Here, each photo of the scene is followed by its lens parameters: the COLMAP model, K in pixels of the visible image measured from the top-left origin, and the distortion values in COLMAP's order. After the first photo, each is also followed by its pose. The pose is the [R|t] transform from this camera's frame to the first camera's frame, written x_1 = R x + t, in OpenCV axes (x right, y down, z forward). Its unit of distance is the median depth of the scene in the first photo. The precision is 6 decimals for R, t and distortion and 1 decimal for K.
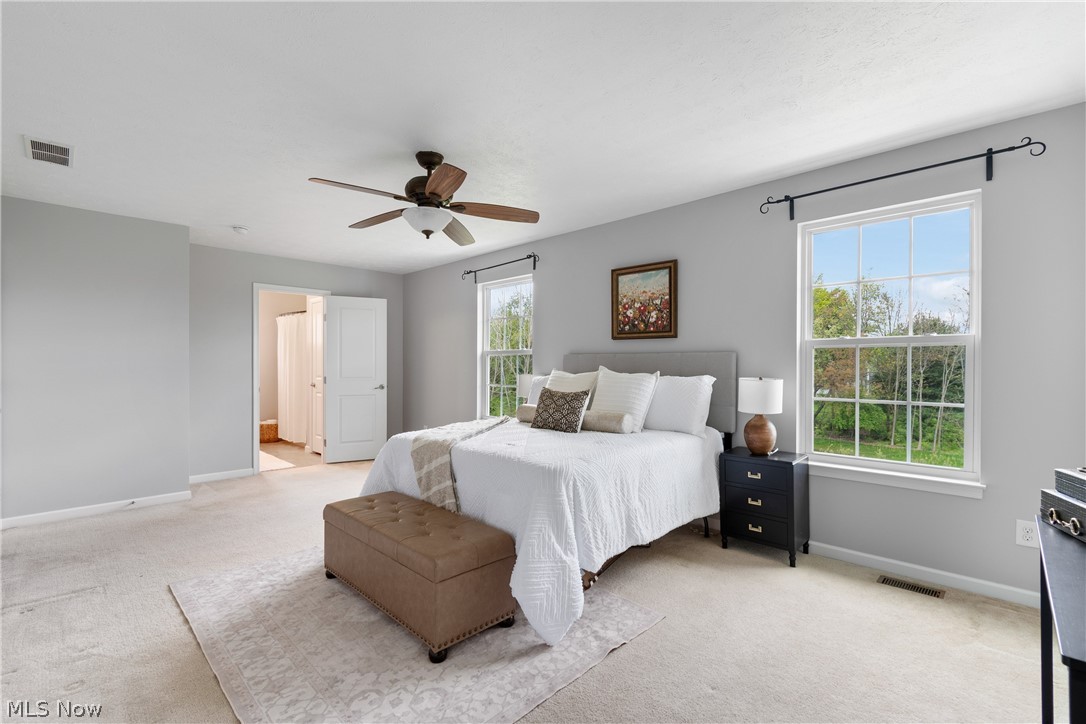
lens RADIAL K [[503.1, 0, 543.0], [0, 503.1, 362.0], [0, 0, 1]] dist [0.003378, 0.000313]
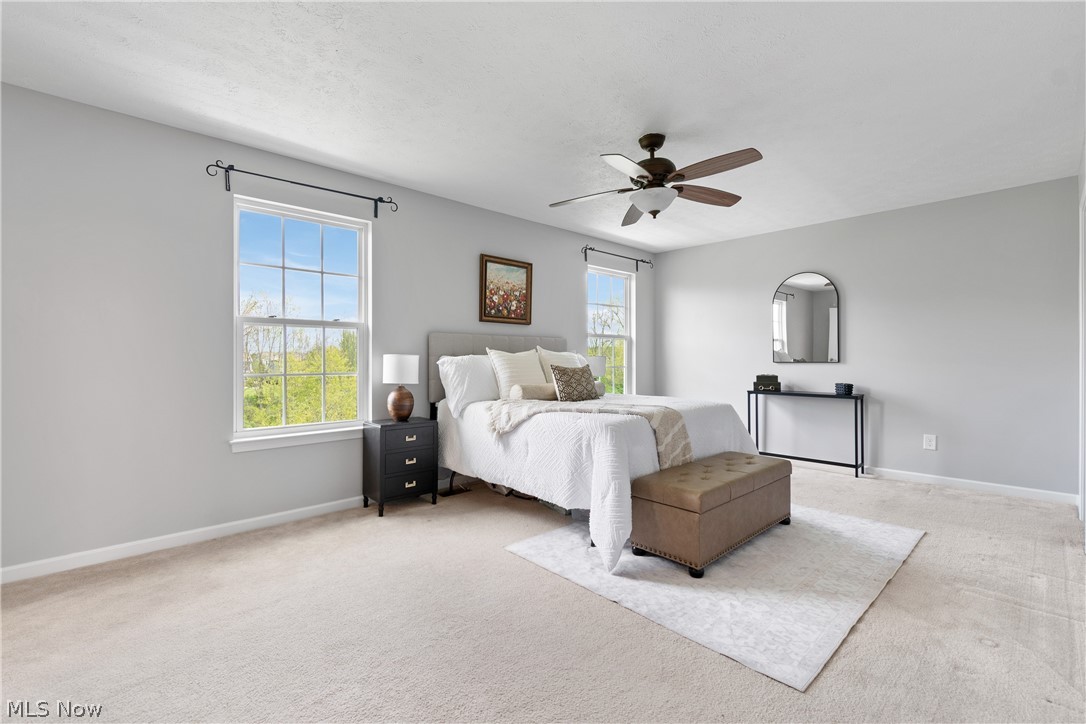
lens RADIAL K [[477.1, 0, 541.3], [0, 477.1, 360.2], [0, 0, 1]] dist [0.000047, -0.000324]
pose [[0.025973, -0.018146, 0.999498, -0.904222], [-0.013536, 0.999737, 0.018502, 0.018091], [-0.999571, -0.014009, 0.025721, 0.893546]]
